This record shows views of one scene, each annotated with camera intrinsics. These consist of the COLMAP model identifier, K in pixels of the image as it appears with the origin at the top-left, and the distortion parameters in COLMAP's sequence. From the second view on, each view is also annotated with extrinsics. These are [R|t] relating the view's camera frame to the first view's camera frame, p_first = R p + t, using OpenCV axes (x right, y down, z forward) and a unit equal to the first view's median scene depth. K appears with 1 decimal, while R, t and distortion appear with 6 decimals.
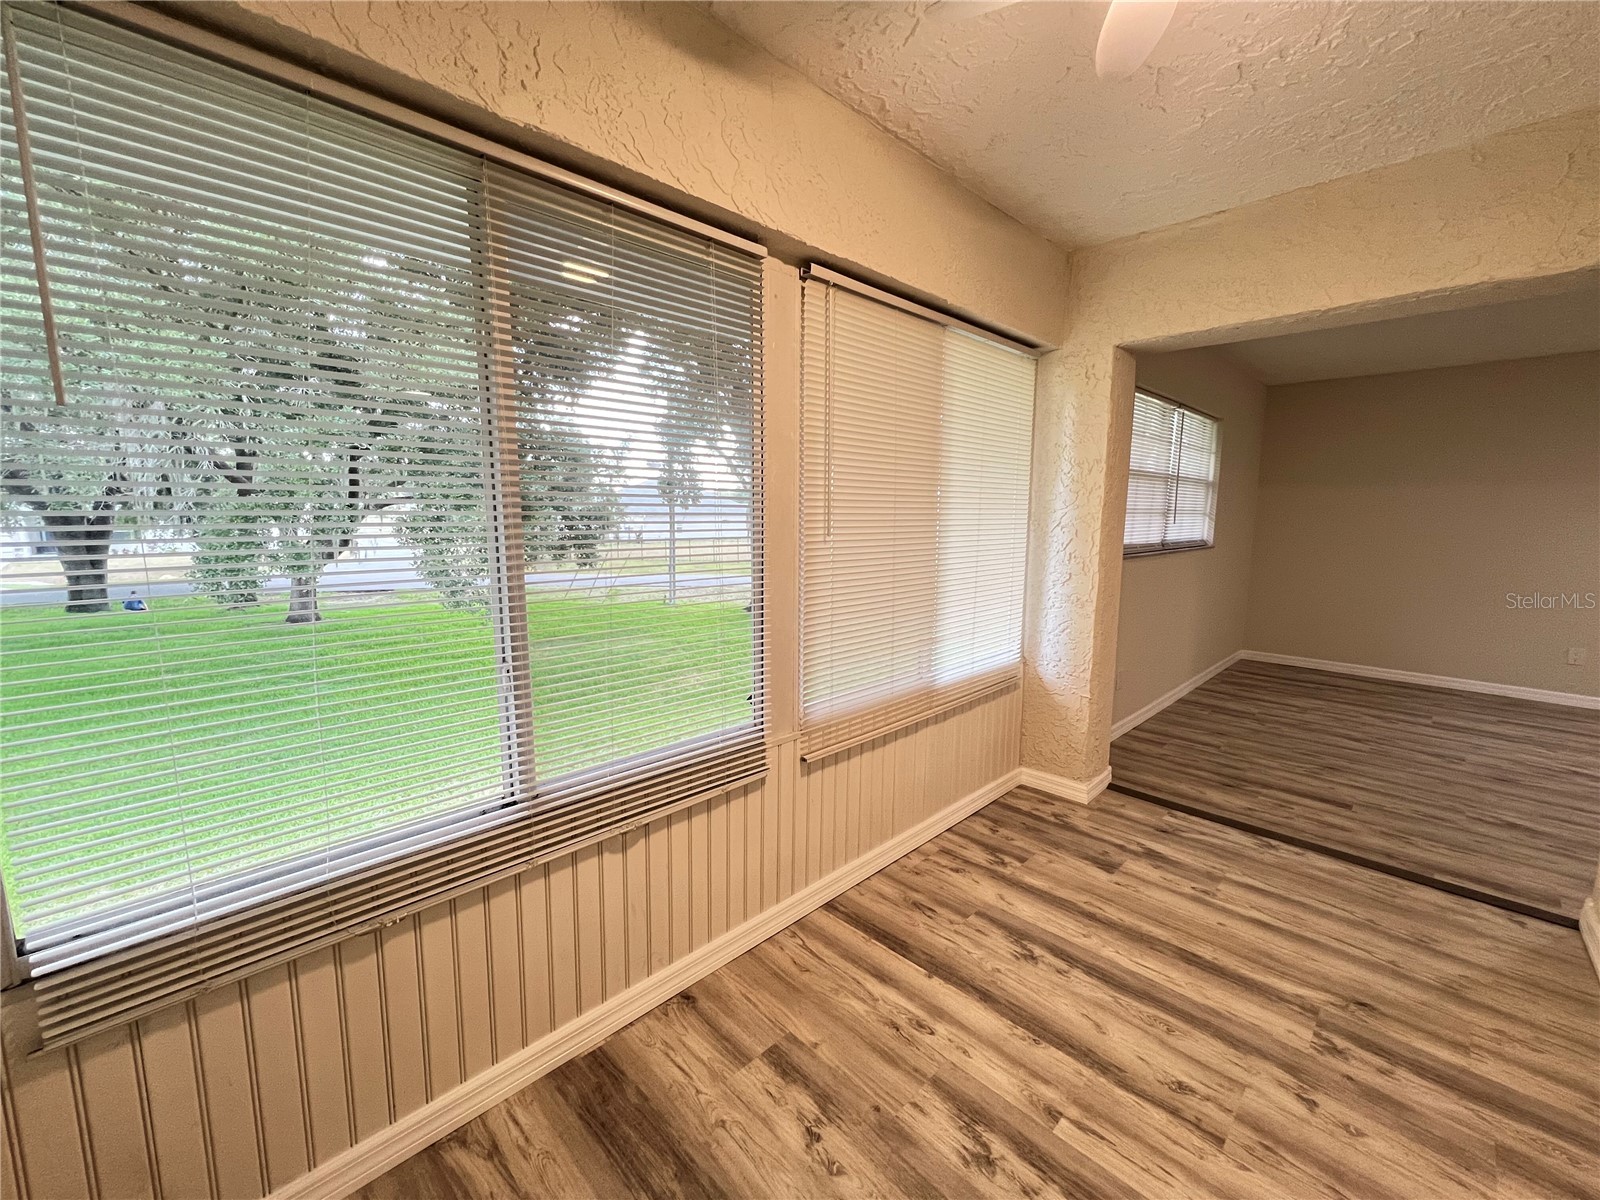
lens RADIAL K [[642.1, 0, 806.3], [0, 642.1, 602.6], [0, 0, 1]] dist [-0.001021, 0.000800]
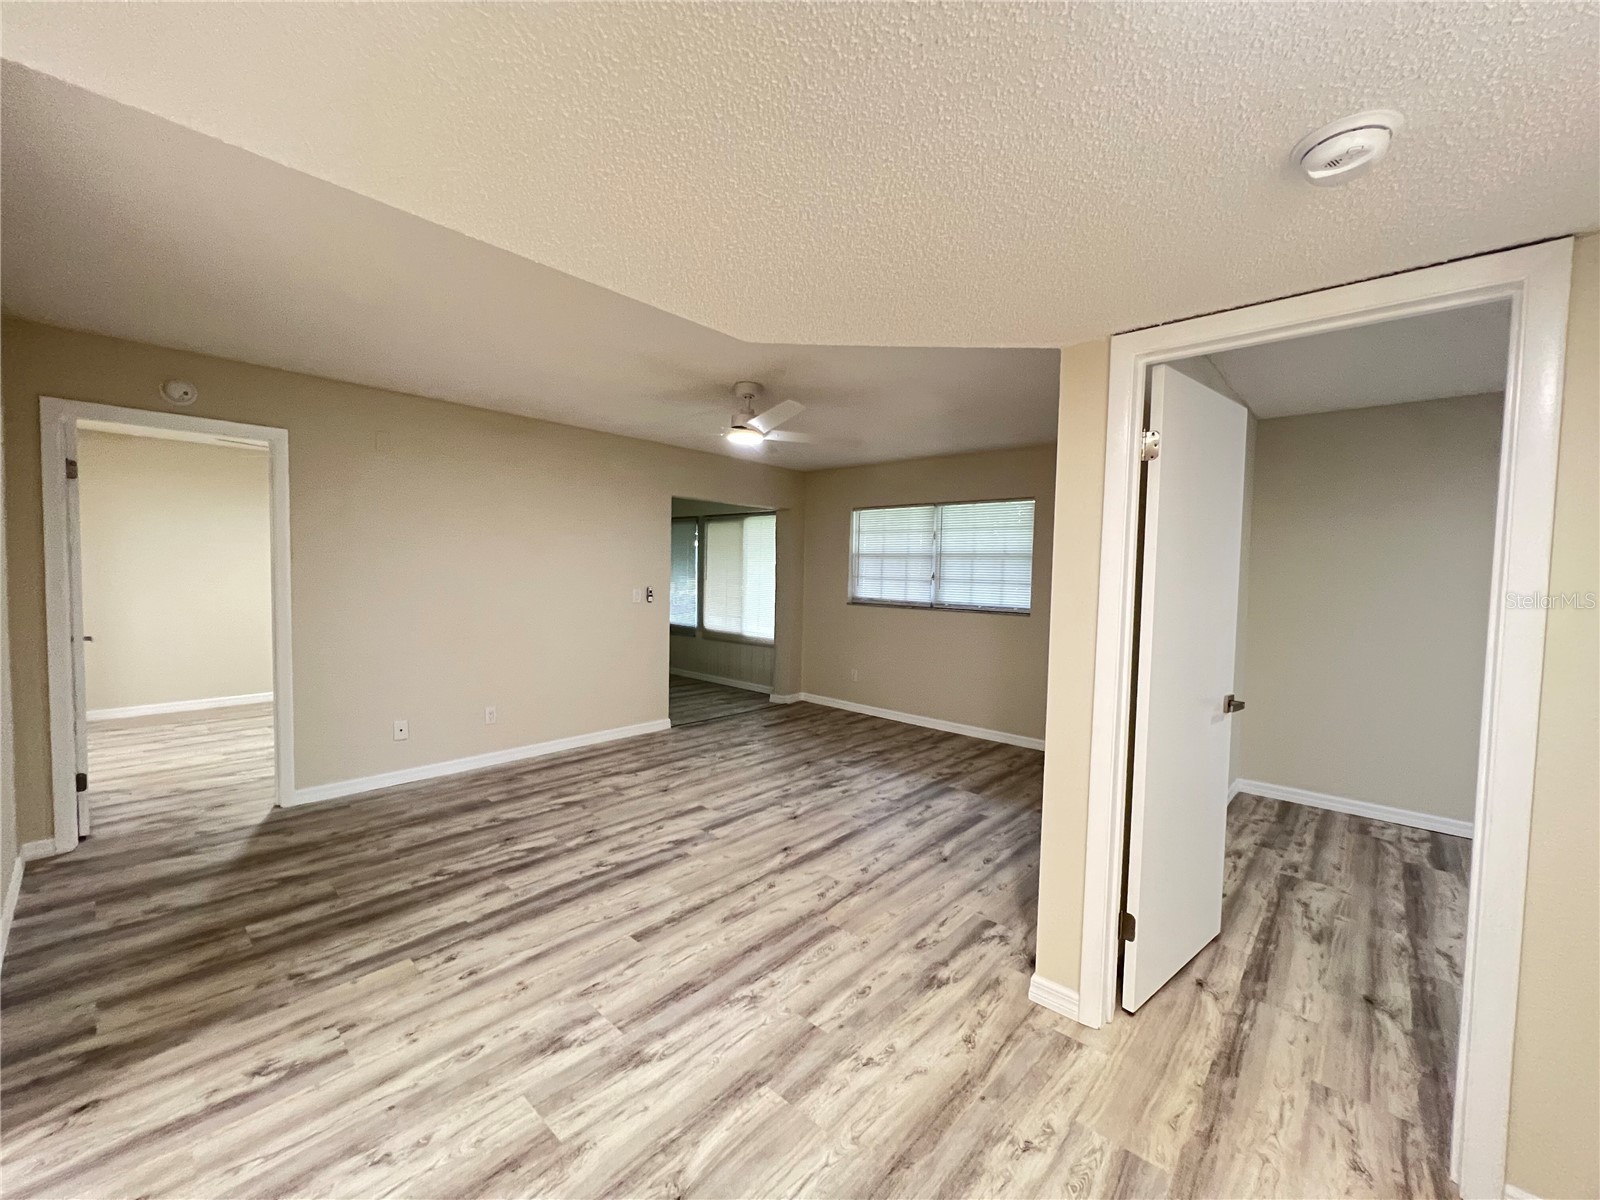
lens RADIAL K [[642.1, 0, 801.7], [0, 642.1, 596.6], [0, 0, 1]] dist [-0.001021, 0.000800]
pose [[0.063712, 0.035785, -0.997326, 4.354512], [-0.159581, 0.986863, 0.025215, -0.220841], [0.985127, 0.157548, 0.068586, 1.427235]]
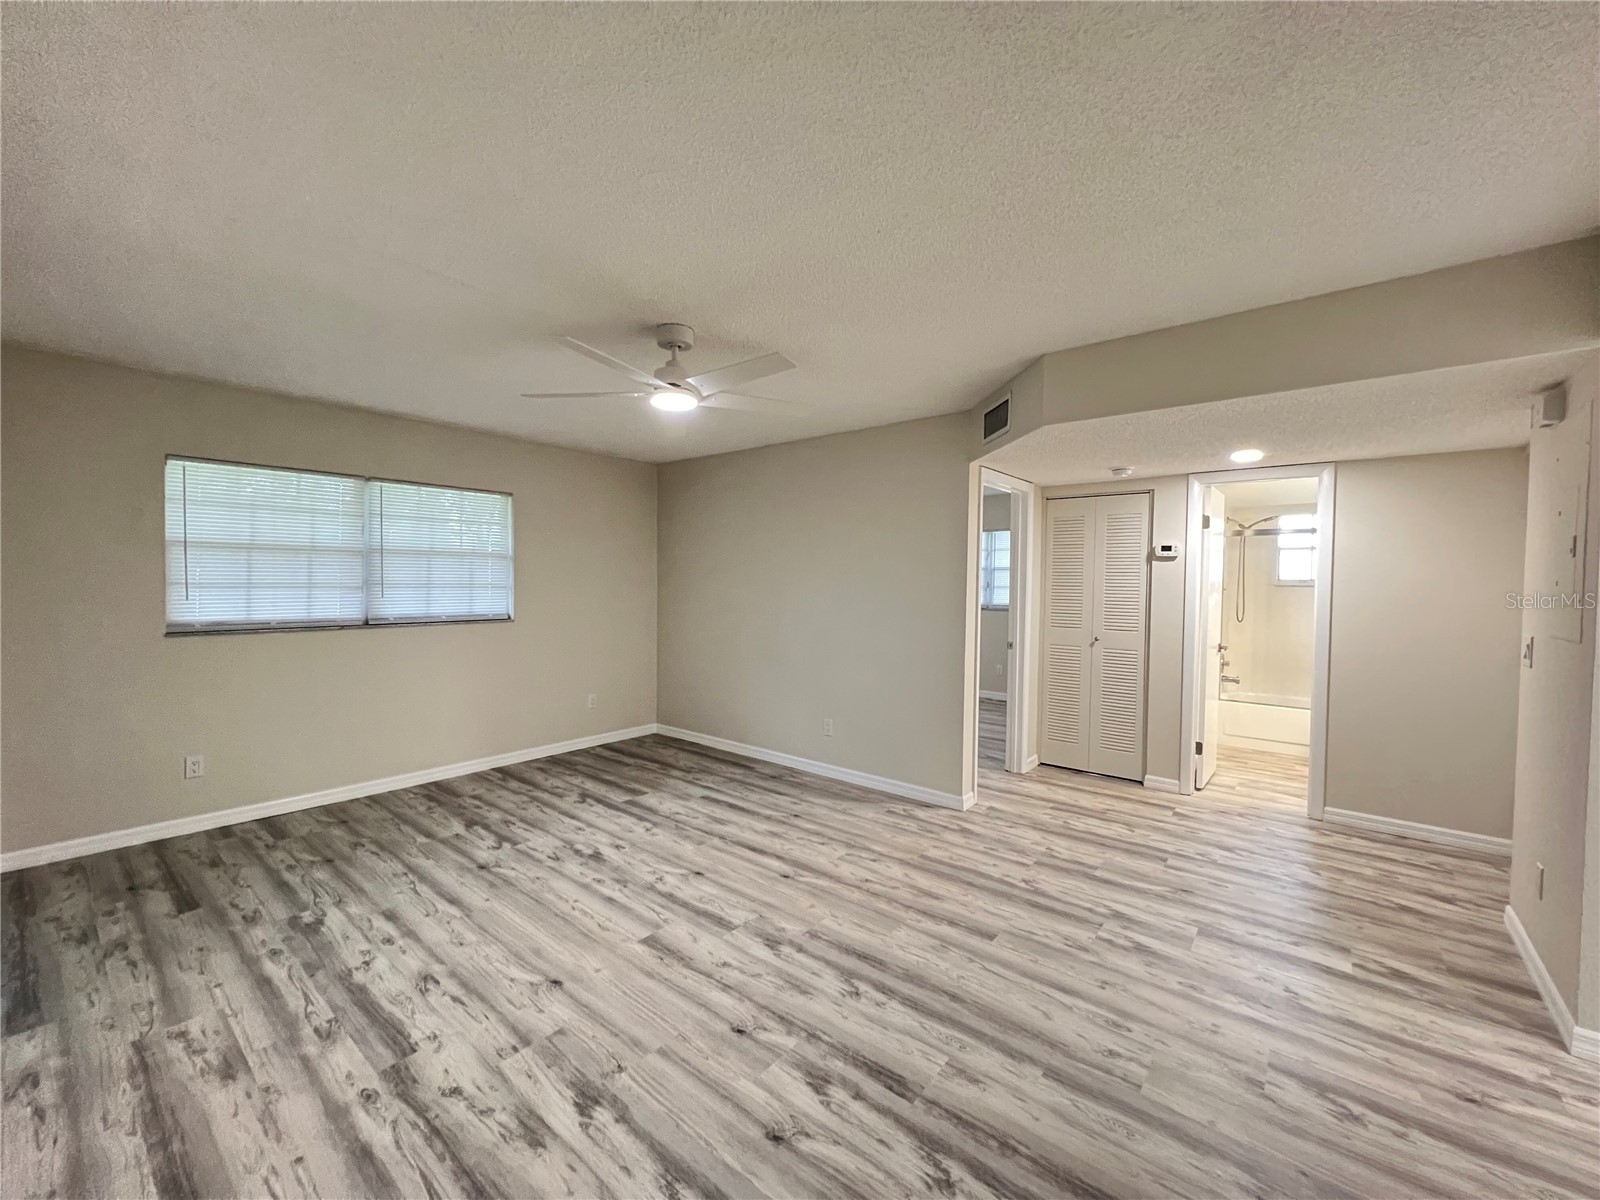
lens RADIAL K [[642.1, 0, 802.0], [0, 642.1, 592.0], [0, 0, 1]] dist [-0.001021, 0.000800]
pose [[0.993865, 0.001107, 0.110592, 2.512435], [0.012200, 0.992750, -0.119575, -0.019351], [-0.109923, 0.120191, 0.986646, -0.084471]]
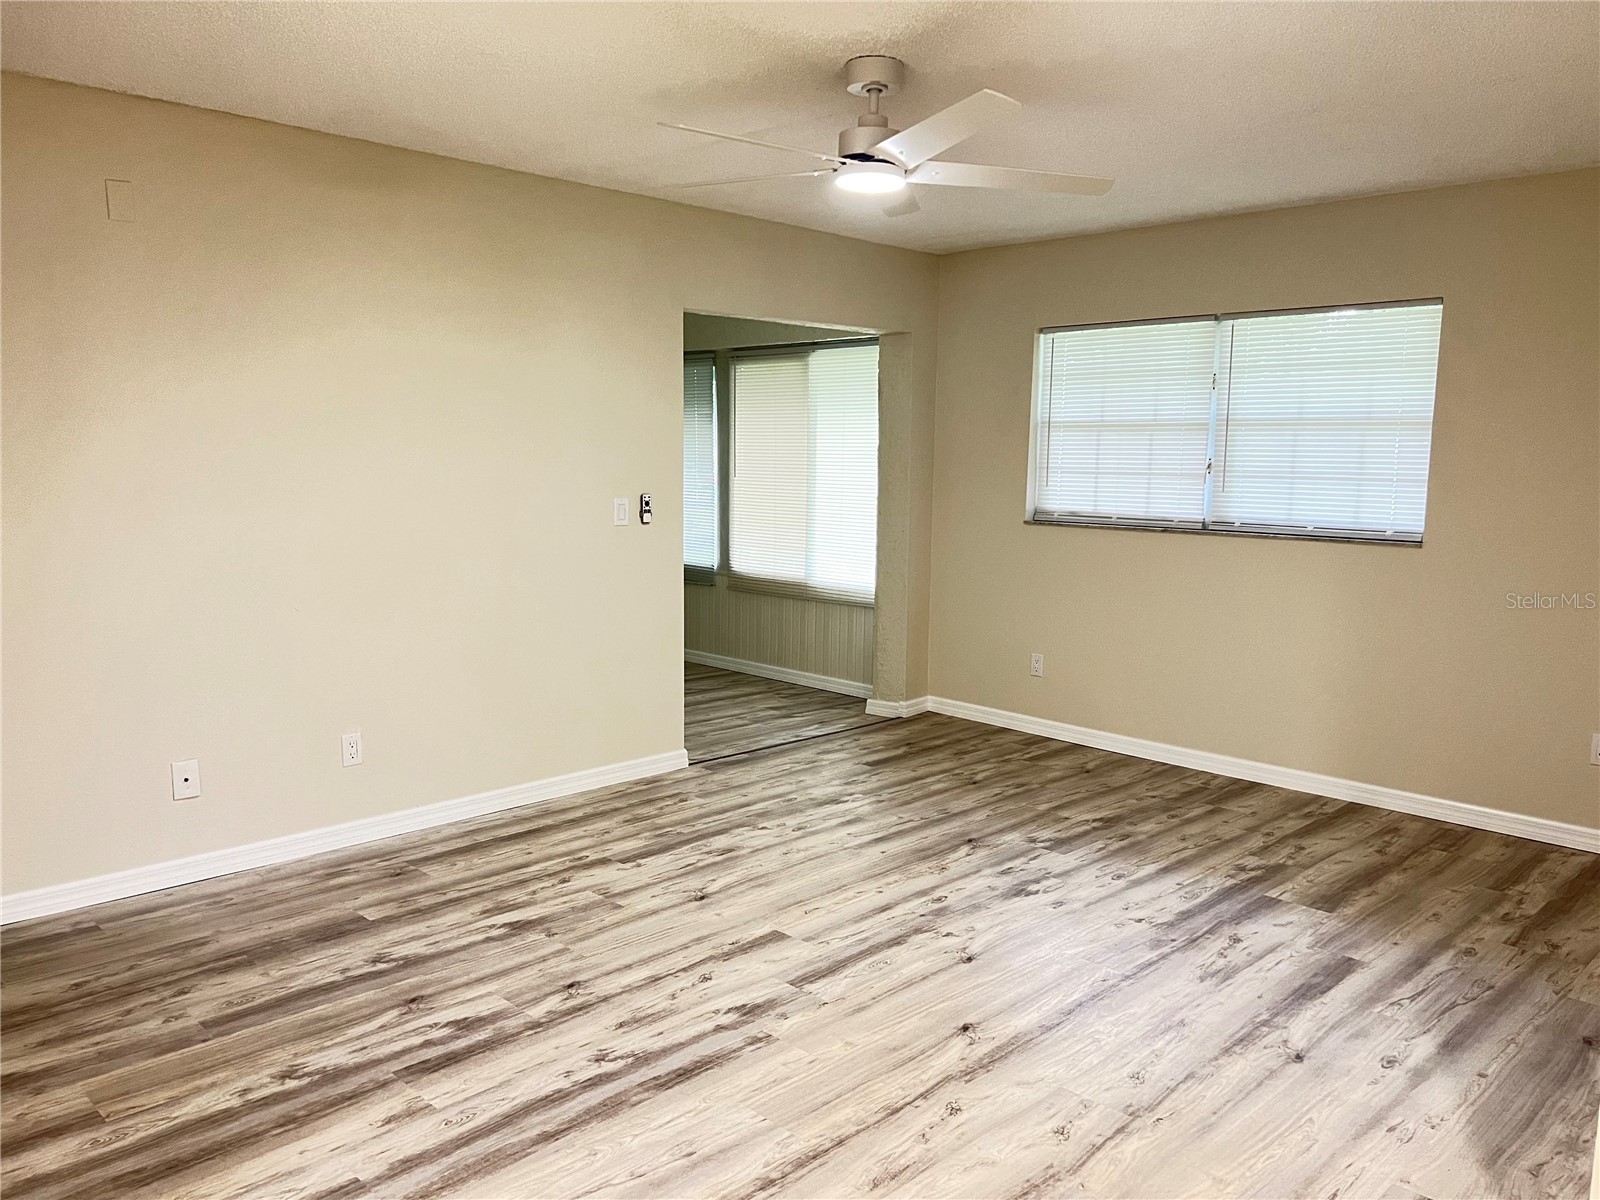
lens RADIAL K [[1207.9, 0, 809.1], [0, 1207.9, 602.4], [0, 0, 1]] dist [0.048159, -0.051759]
pose [[0.011182, 0.119066, -0.992823, 4.191509], [-0.150935, 0.981710, 0.116033, -0.213567], [0.988480, 0.148554, 0.028948, 1.272896]]
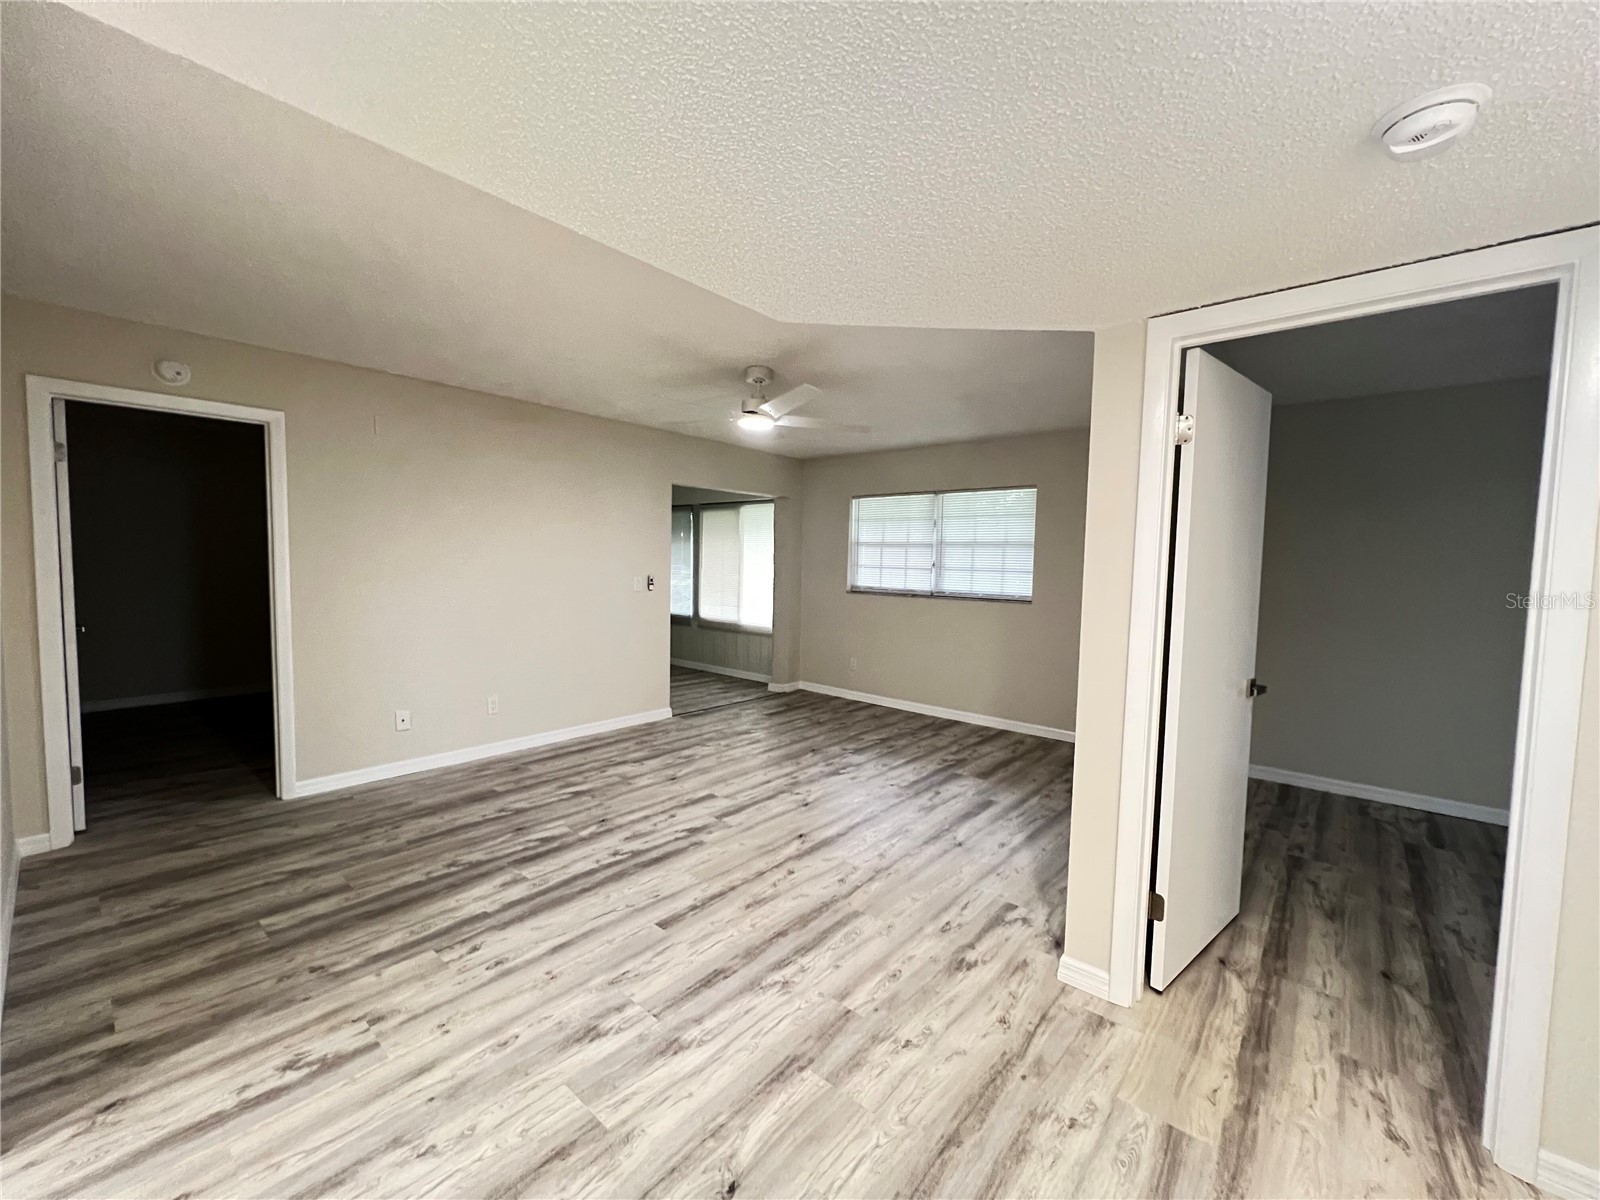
lens RADIAL K [[642.1, 0, 801.6], [0, 642.1, 596.6], [0, 0, 1]] dist [-0.001021, 0.000800]
pose [[0.089207, 0.050860, -0.994714, 4.338074], [-0.158712, 0.986661, 0.036215, -0.197642], [0.983287, 0.154642, 0.096089, 1.346861]]
